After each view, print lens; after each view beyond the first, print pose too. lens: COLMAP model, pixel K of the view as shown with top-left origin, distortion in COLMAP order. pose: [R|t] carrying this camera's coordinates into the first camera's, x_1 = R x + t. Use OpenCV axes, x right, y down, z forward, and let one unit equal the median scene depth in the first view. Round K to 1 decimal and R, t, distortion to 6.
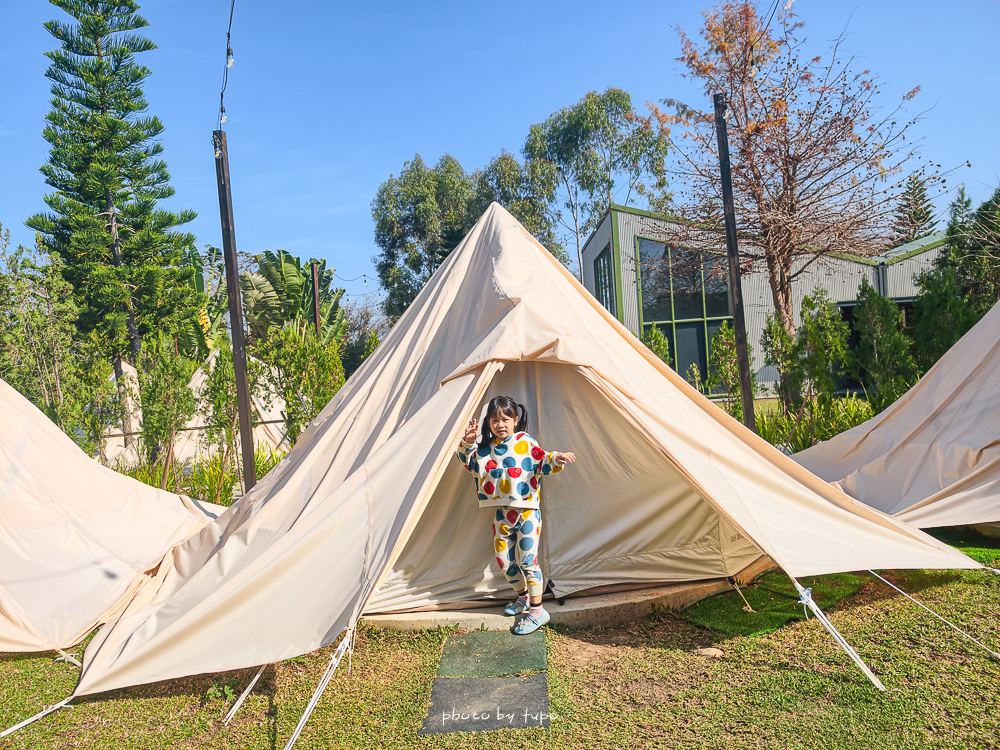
lens RADIAL K [[692.3, 0, 499.1], [0, 692.3, 374.2], [0, 0, 1]] dist [-0.003128, -0.002032]
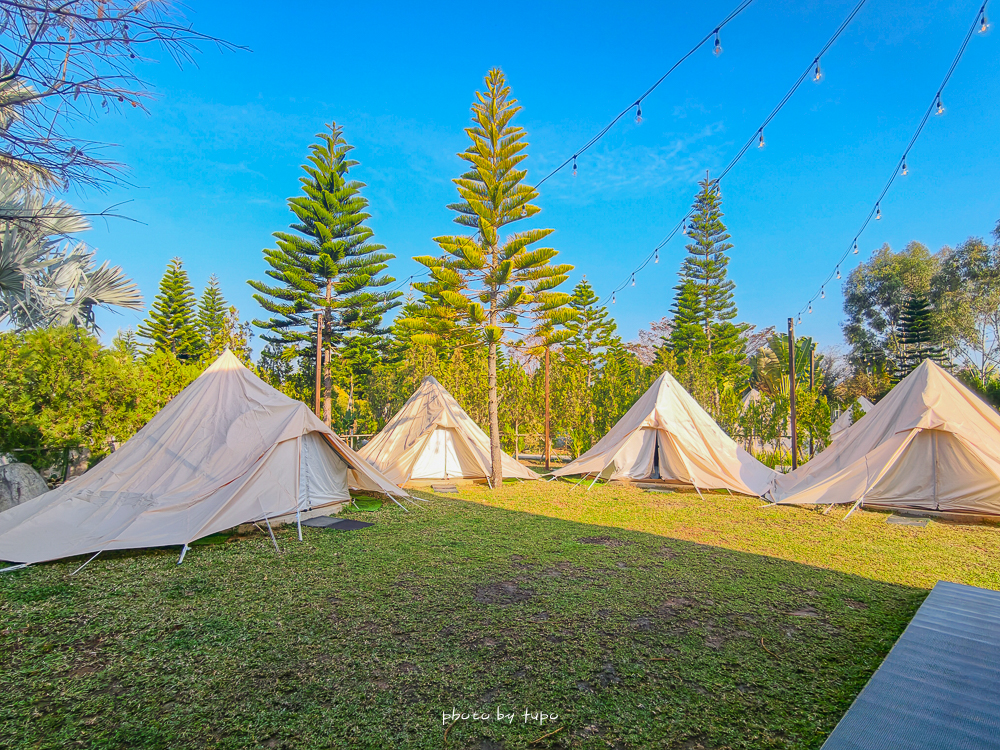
lens RADIAL K [[509.3, 0, 500.0], [0, 509.3, 375.0], [0, 0, 1]] dist [-0.030729, 0.000899]
pose [[0.724205, 0.038486, -0.688510, 0.016038], [-0.067345, 0.997616, -0.015073, -0.009293], [0.686289, 0.057283, 0.725070, -0.187964]]
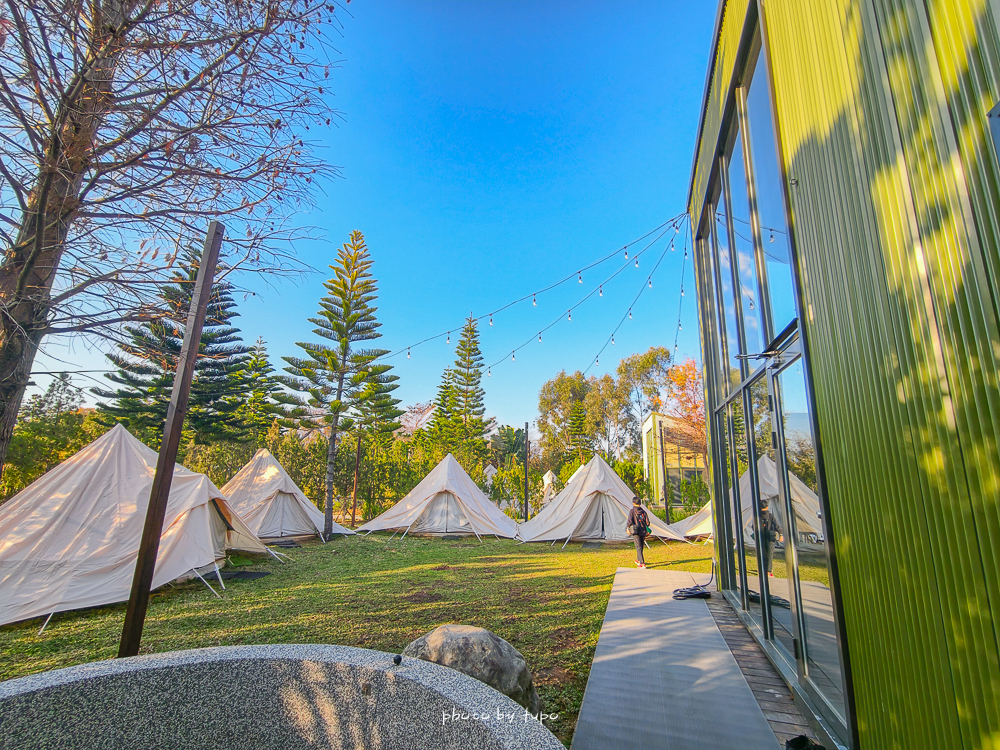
lens RADIAL K [[443.3, 0, 495.8], [0, 443.3, 380.6], [0, 0, 1]] dist [-0.013281, 0.000452]
pose [[0.969784, 0.042658, -0.240207, 0.002128], [-0.092985, 0.974905, -0.202272, -0.009935], [0.225550, 0.218496, 0.949414, -0.279218]]
